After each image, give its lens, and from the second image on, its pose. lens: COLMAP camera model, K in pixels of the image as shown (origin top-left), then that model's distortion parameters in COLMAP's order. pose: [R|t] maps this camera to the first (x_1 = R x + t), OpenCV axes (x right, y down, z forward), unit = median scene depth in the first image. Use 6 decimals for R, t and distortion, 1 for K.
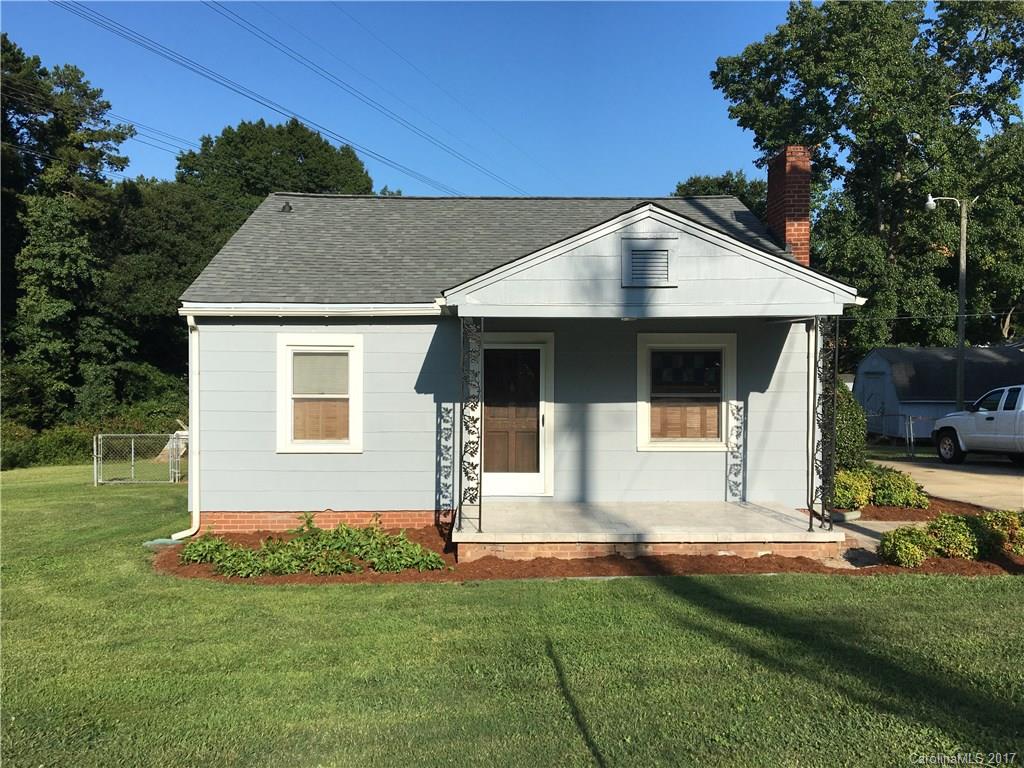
lens RADIAL K [[859.0, 0, 501.8], [0, 859.0, 383.9], [0, 0, 1]] dist [0.115172, -0.200619]
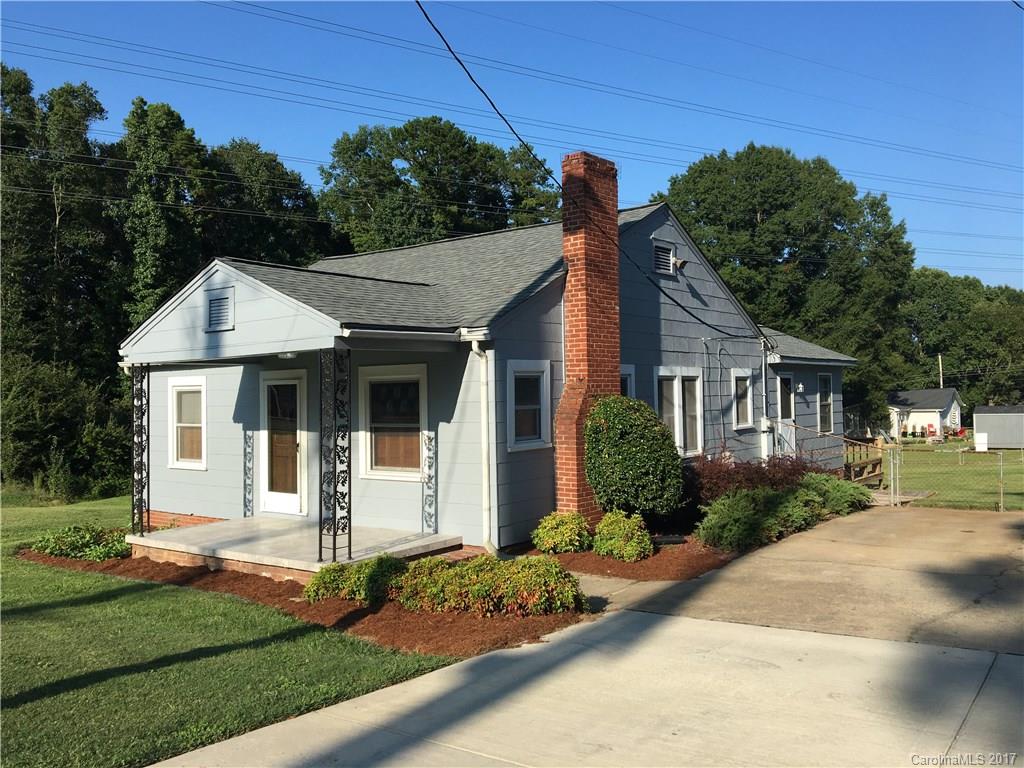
lens RADIAL K [[859.0, 0, 501.8], [0, 859.0, 383.9], [0, 0, 1]] dist [0.115172, -0.200619]
pose [[0.781226, -0.024461, -0.623769, 0.955113], [0.008083, 0.999545, -0.029073, -0.005214], [0.624196, 0.017671, 0.781068, 0.278880]]
